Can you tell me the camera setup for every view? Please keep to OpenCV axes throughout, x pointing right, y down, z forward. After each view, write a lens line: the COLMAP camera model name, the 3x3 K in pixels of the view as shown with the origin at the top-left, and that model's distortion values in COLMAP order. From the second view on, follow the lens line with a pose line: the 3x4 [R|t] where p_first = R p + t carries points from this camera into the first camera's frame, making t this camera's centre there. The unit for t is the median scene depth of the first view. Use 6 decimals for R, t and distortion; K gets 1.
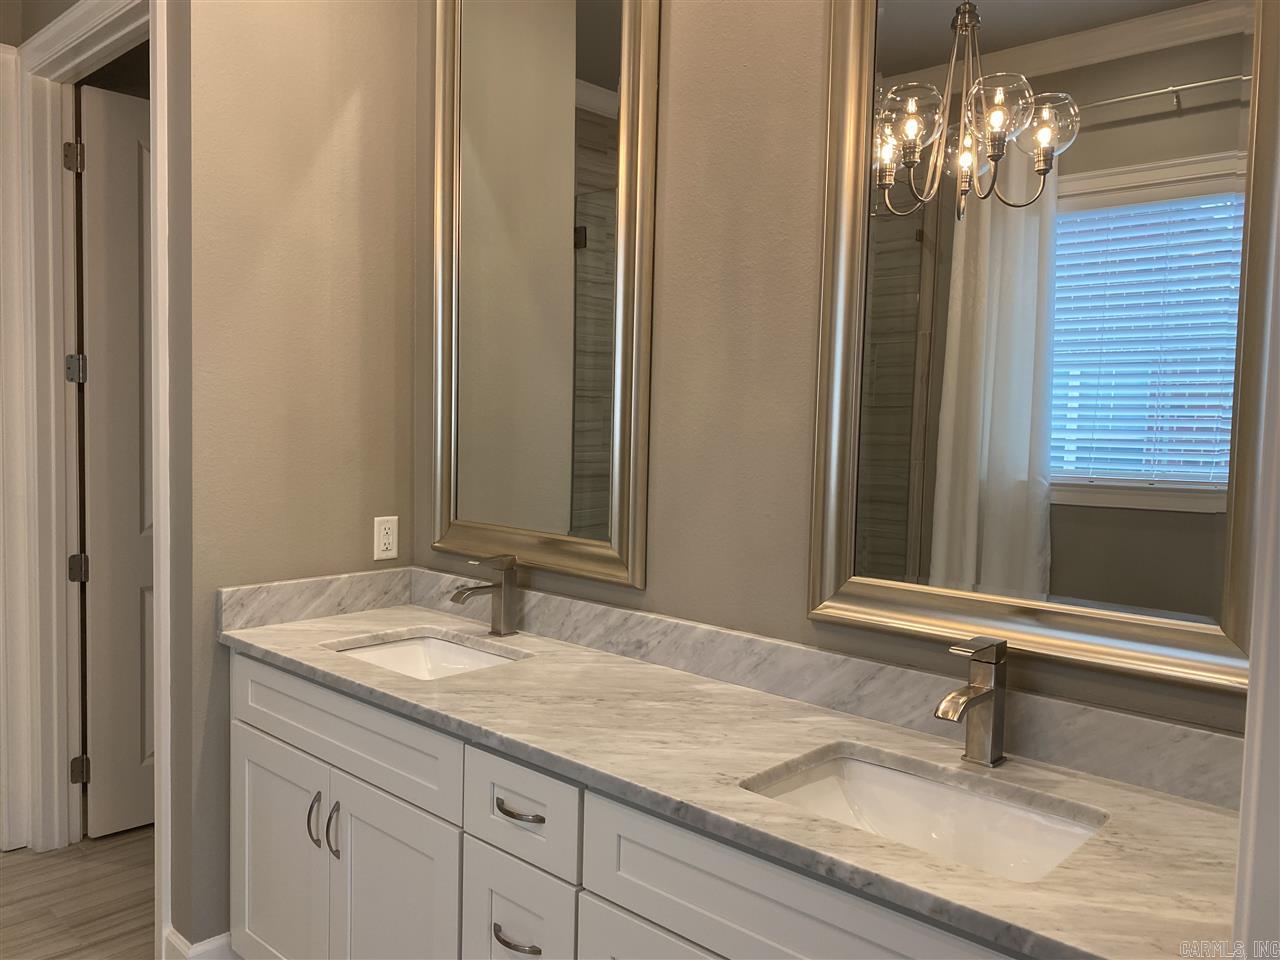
lens RADIAL K [[968.0, 0, 643.3], [0, 968.0, 480.4], [0, 0, 1]] dist [0.038709, -0.046764]
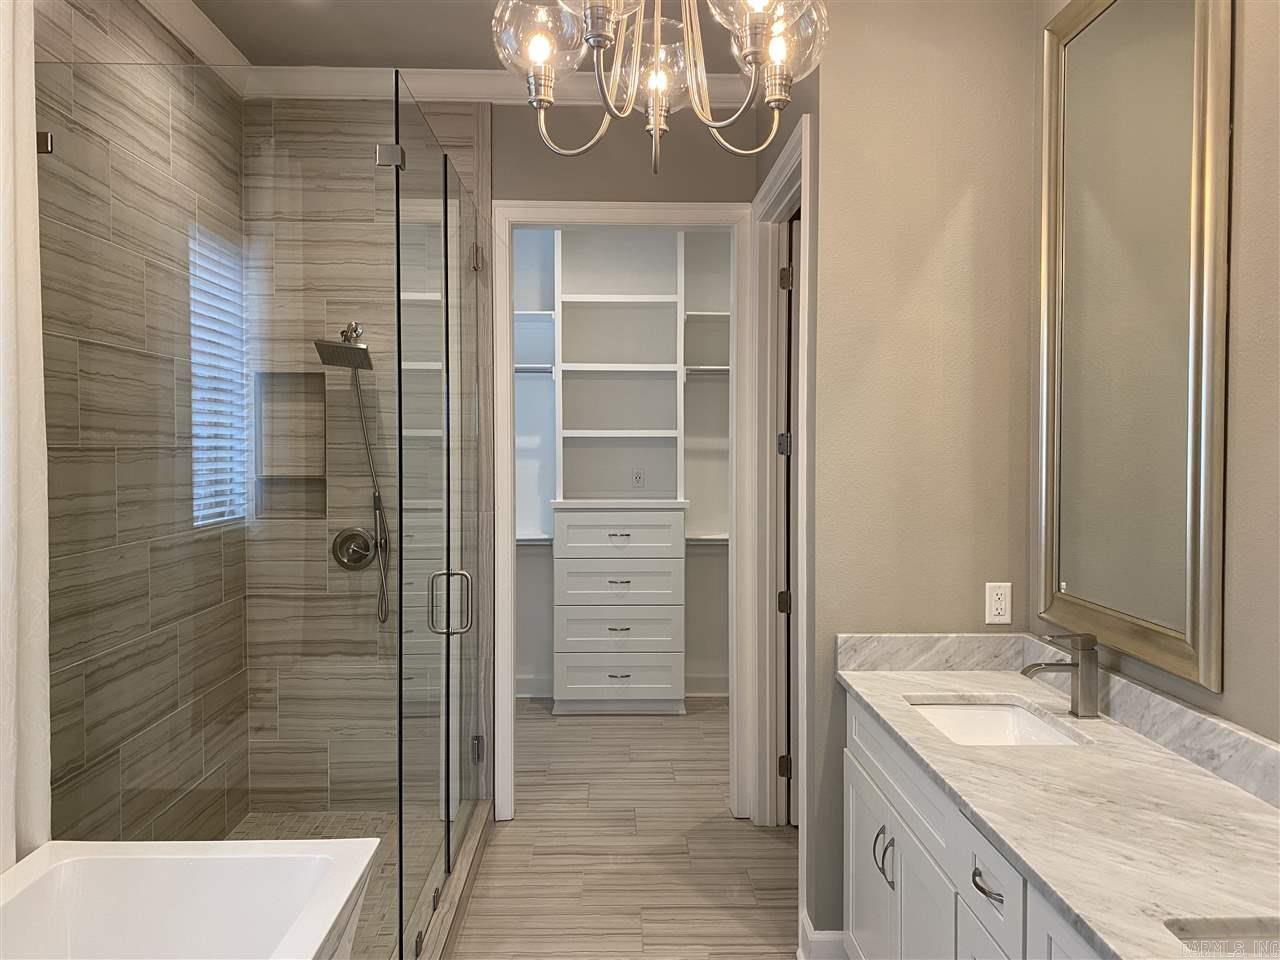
lens RADIAL K [[968.0, 0, 616.9], [0, 968.0, 468.5], [0, 0, 1]] dist [0.038709, -0.046764]
pose [[0.681473, -0.007335, -0.731806, 0.275964], [-0.029517, 0.998861, -0.037498, -0.042288], [0.731248, 0.047155, 0.680480, -0.019366]]
